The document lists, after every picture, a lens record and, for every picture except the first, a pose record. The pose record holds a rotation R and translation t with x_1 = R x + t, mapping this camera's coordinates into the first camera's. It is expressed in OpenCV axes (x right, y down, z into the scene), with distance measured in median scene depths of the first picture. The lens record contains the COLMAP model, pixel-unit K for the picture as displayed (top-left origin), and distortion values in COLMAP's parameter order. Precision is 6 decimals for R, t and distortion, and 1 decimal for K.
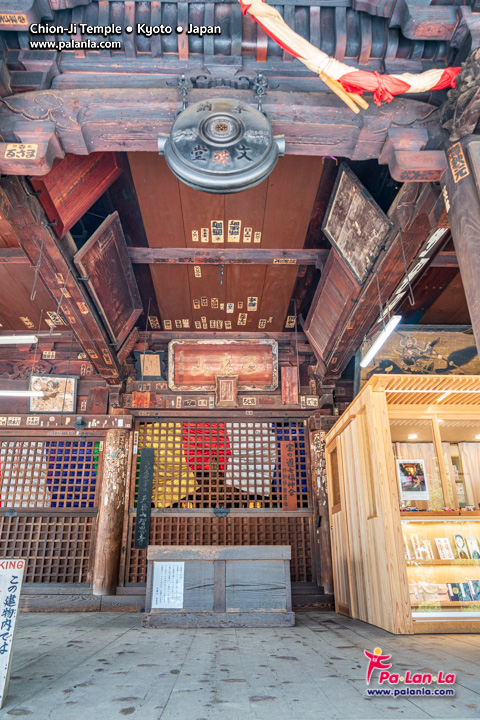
lens RADIAL K [[499.6, 0, 238.9], [0, 499.6, 361.7], [0, 0, 1]] dist [-0.033125, -0.005392]
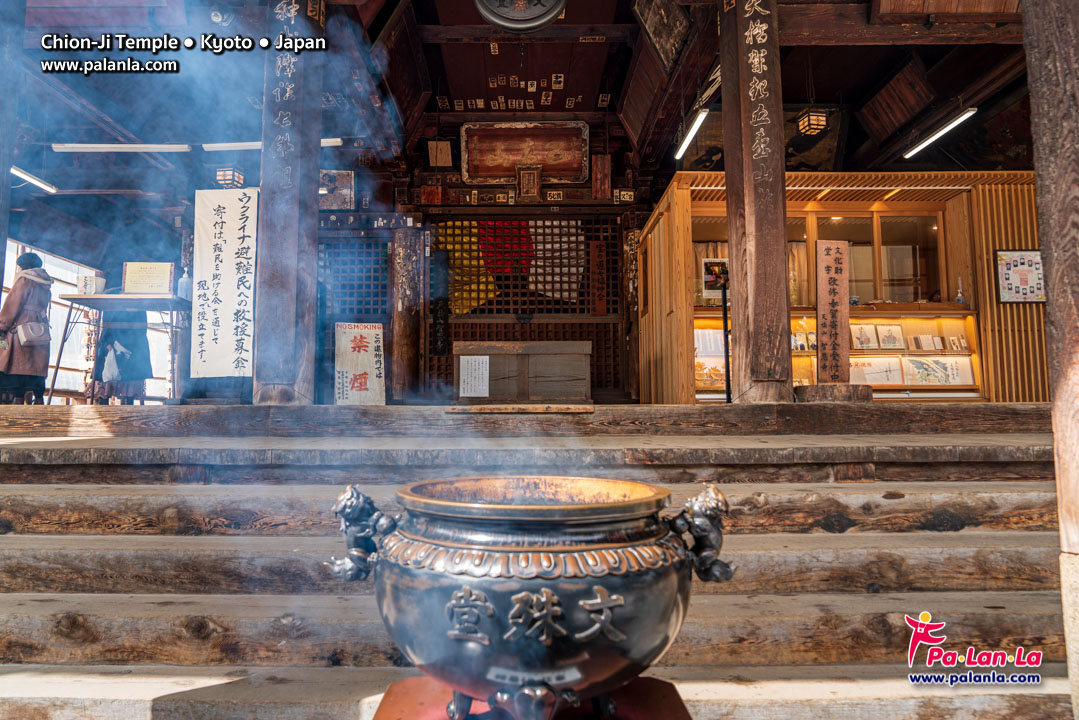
lens RADIAL K [[748.7, 0, 520.3], [0, 748.7, 355.5], [0, 0, 1]] dist [-0.033125, -0.005392]
pose [[0.999194, 0.000982, -0.040130, 0.013409], [0.011047, 0.954376, 0.298404, -0.046323], [0.038592, -0.298607, 0.953595, -0.344588]]
